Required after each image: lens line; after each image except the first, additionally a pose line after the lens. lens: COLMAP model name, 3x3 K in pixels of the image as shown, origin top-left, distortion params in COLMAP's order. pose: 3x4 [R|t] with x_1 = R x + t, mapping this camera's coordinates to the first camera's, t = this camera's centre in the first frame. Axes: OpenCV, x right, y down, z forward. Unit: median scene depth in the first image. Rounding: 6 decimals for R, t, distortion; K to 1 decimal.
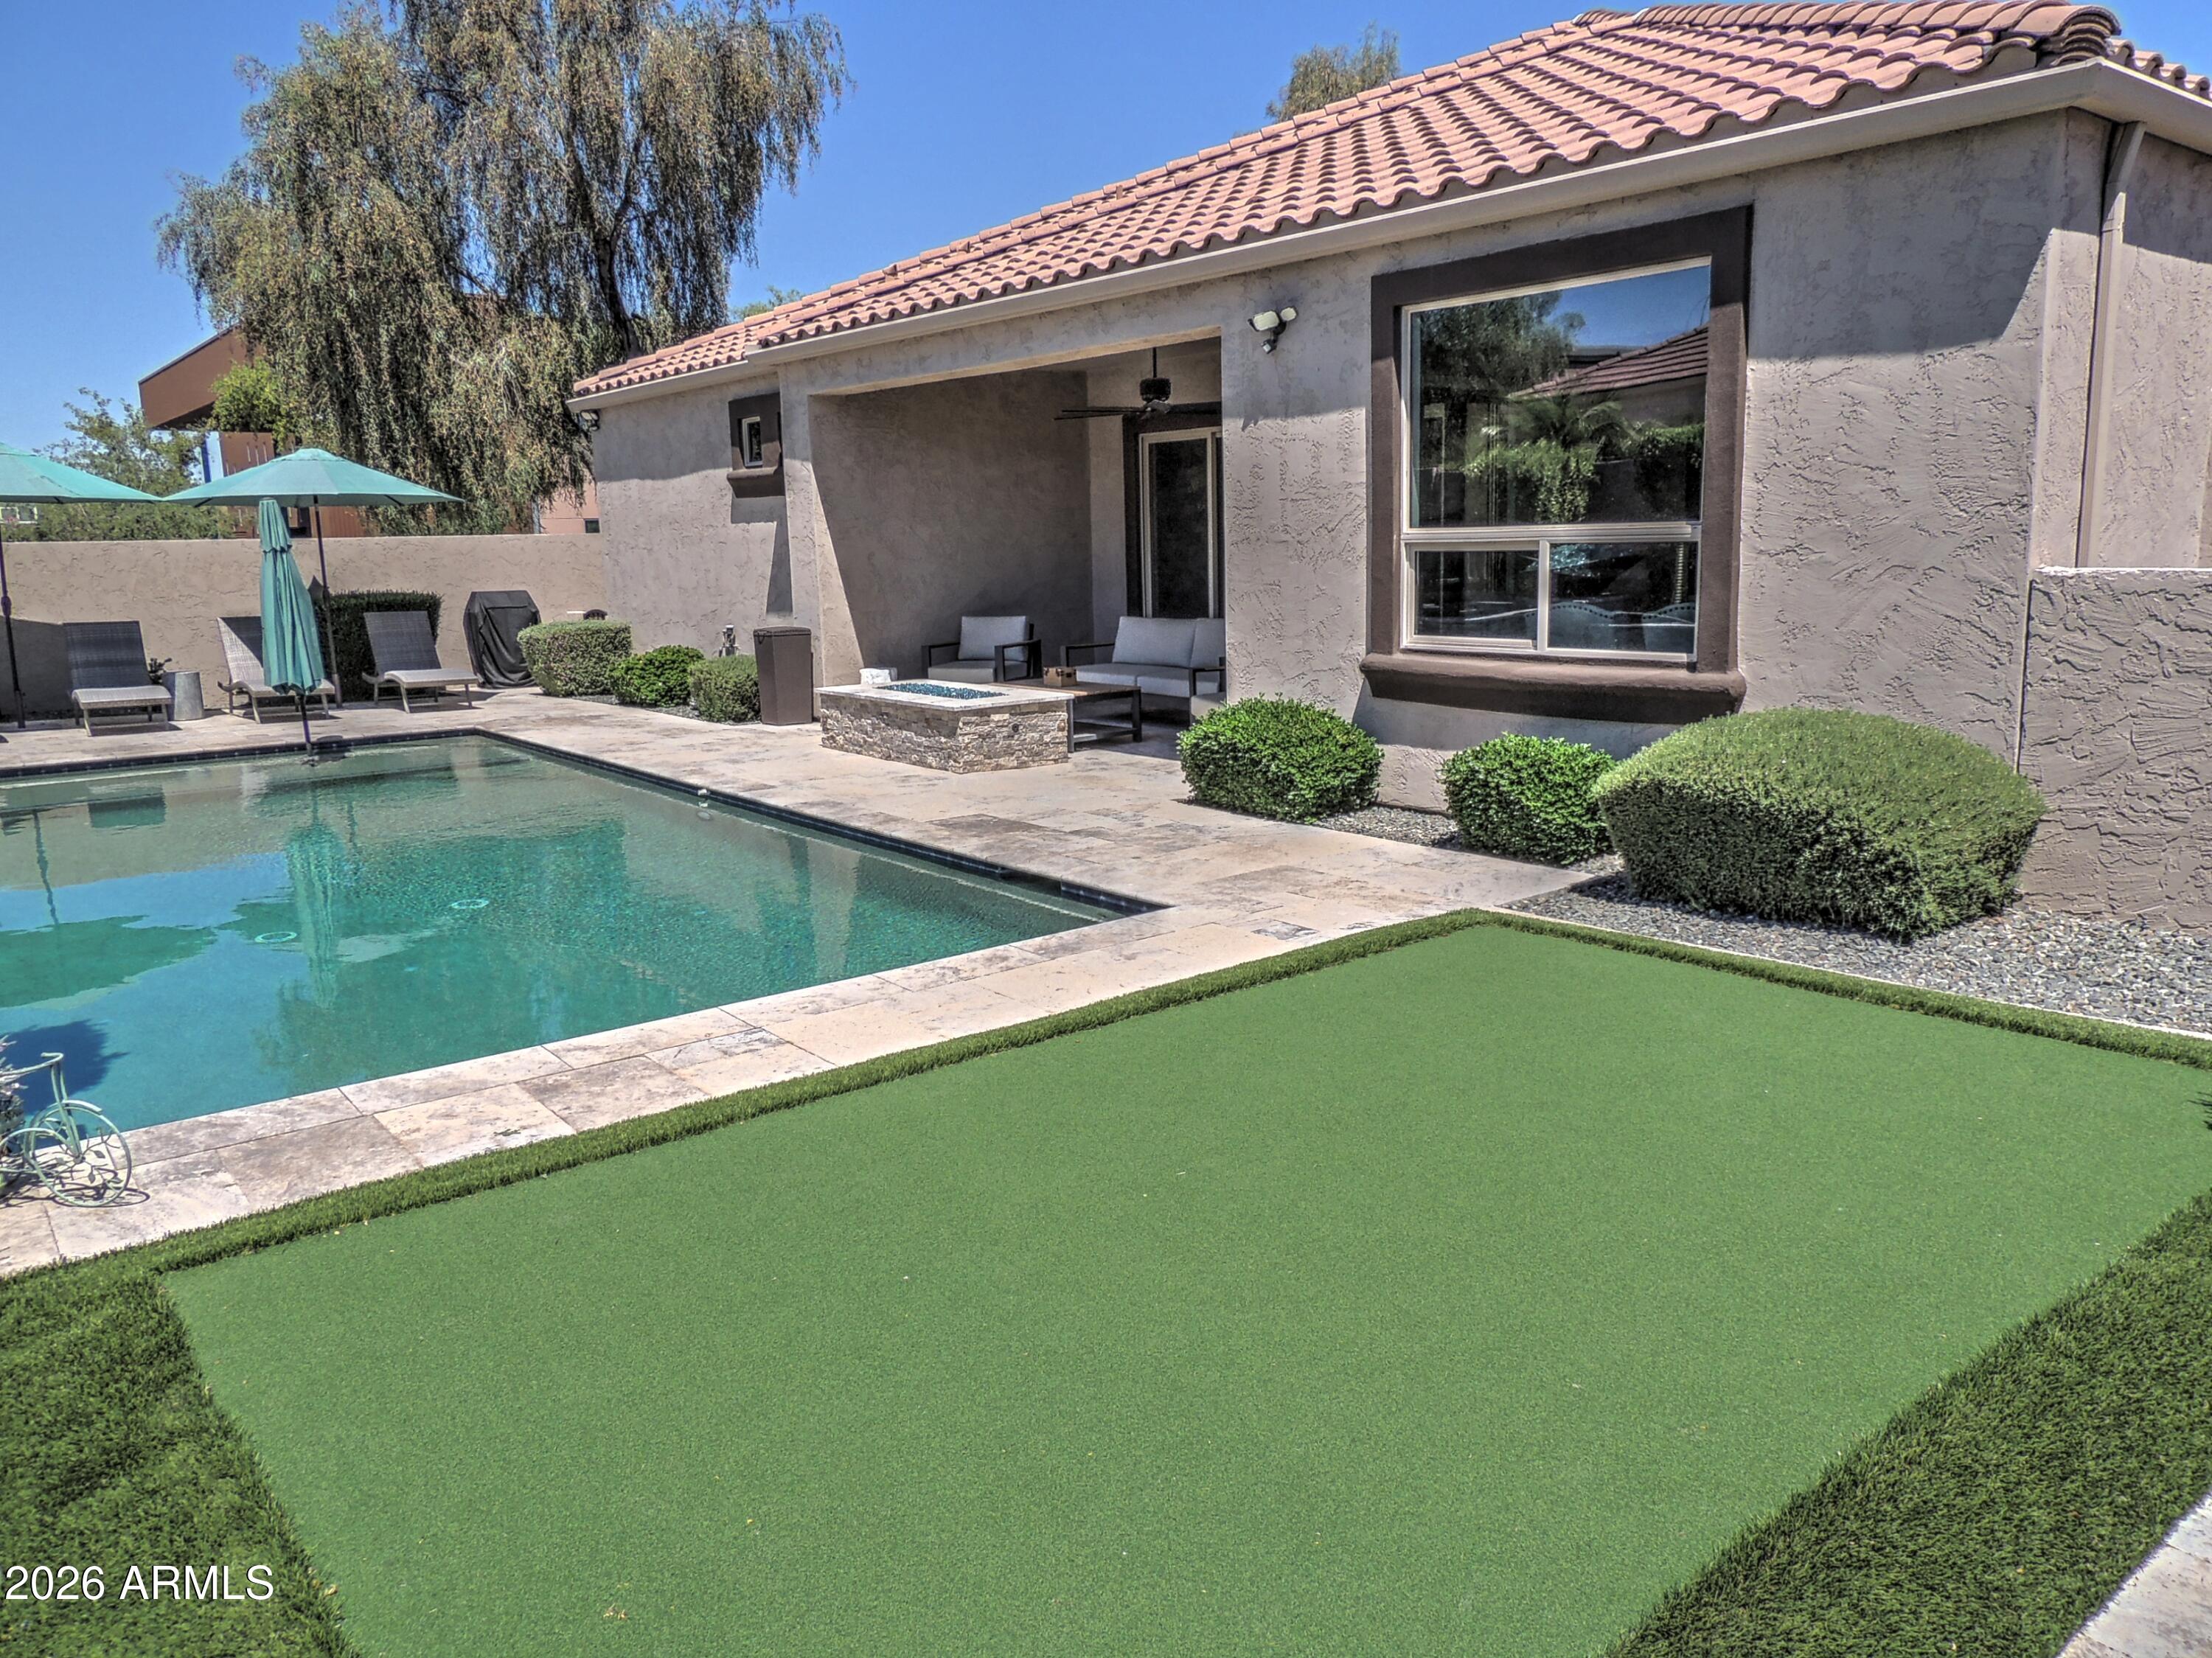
lens RADIAL K [[1618.7, 0, 1106.0], [0, 1618.7, 829.0], [0, 0, 1]] dist [-0.028205, 0.003500]
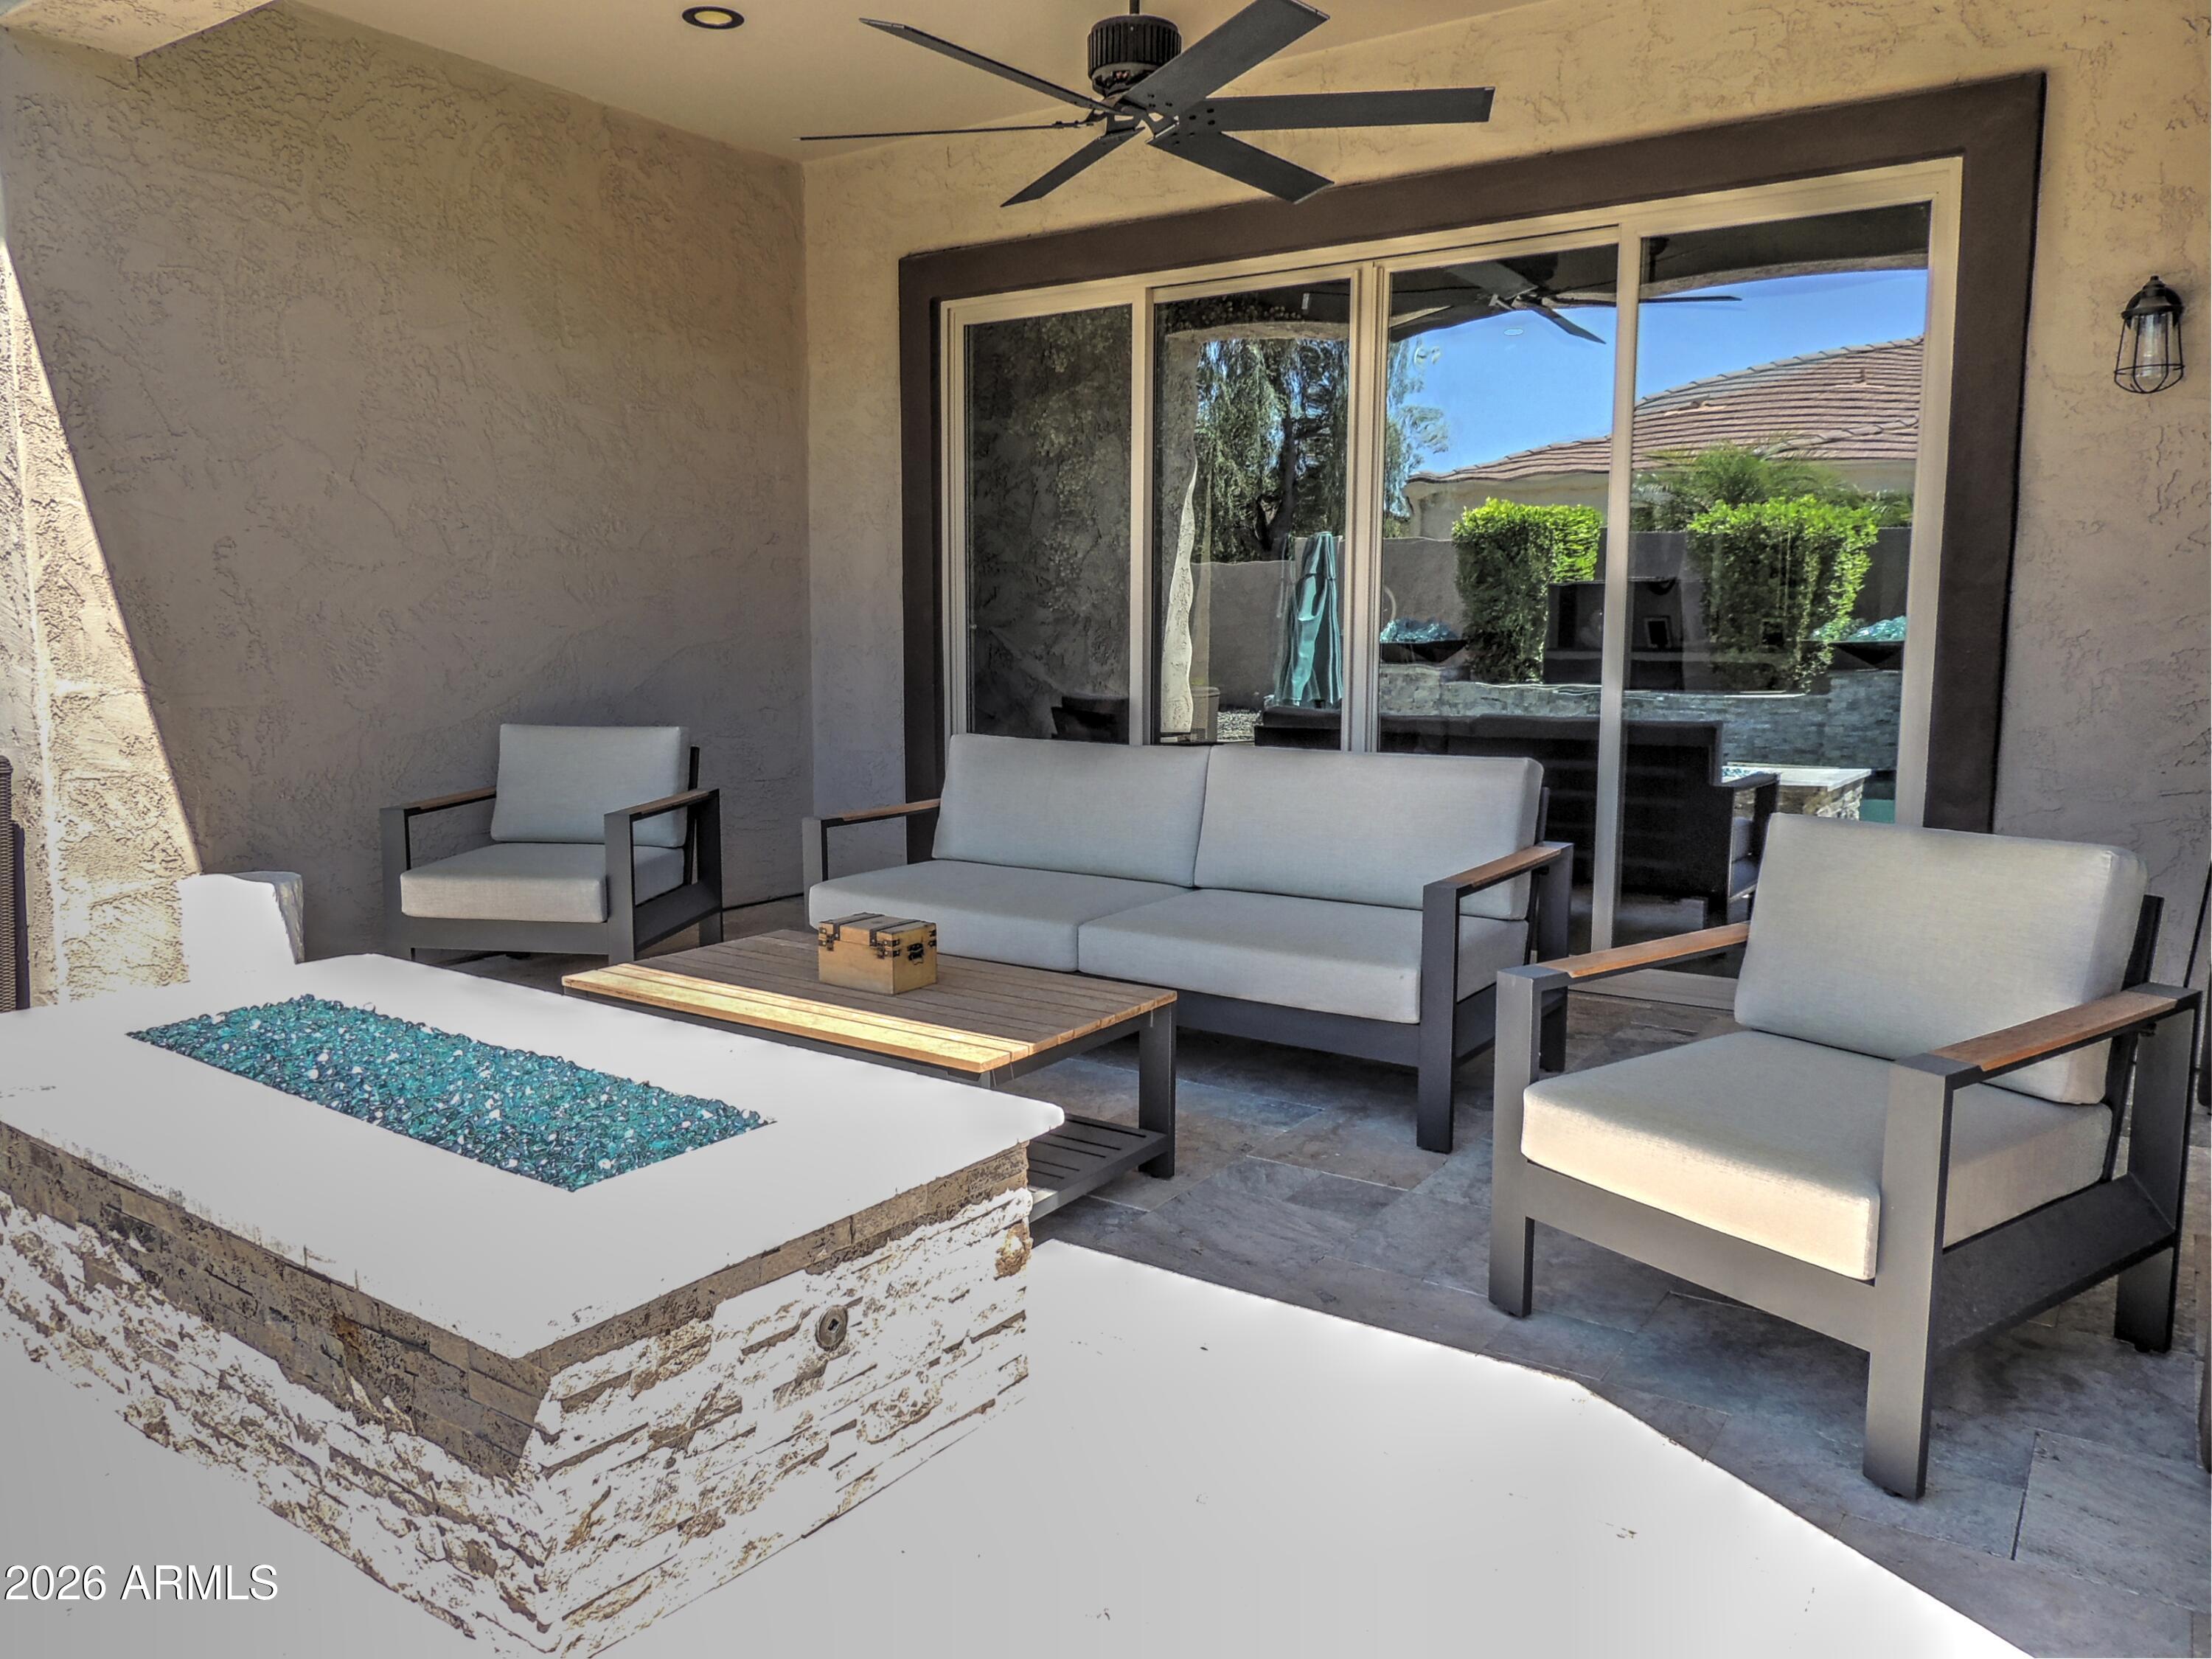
lens RADIAL K [[1618.8, 0, 1106.0], [0, 1618.8, 829.5], [0, 0, 1]] dist [-0.028205, 0.003500]
pose [[0.959996, -0.005853, 0.279953, -0.059919], [0.021079, 0.998455, -0.051409, -0.085867], [-0.279220, 0.055254, 0.958636, 0.609930]]
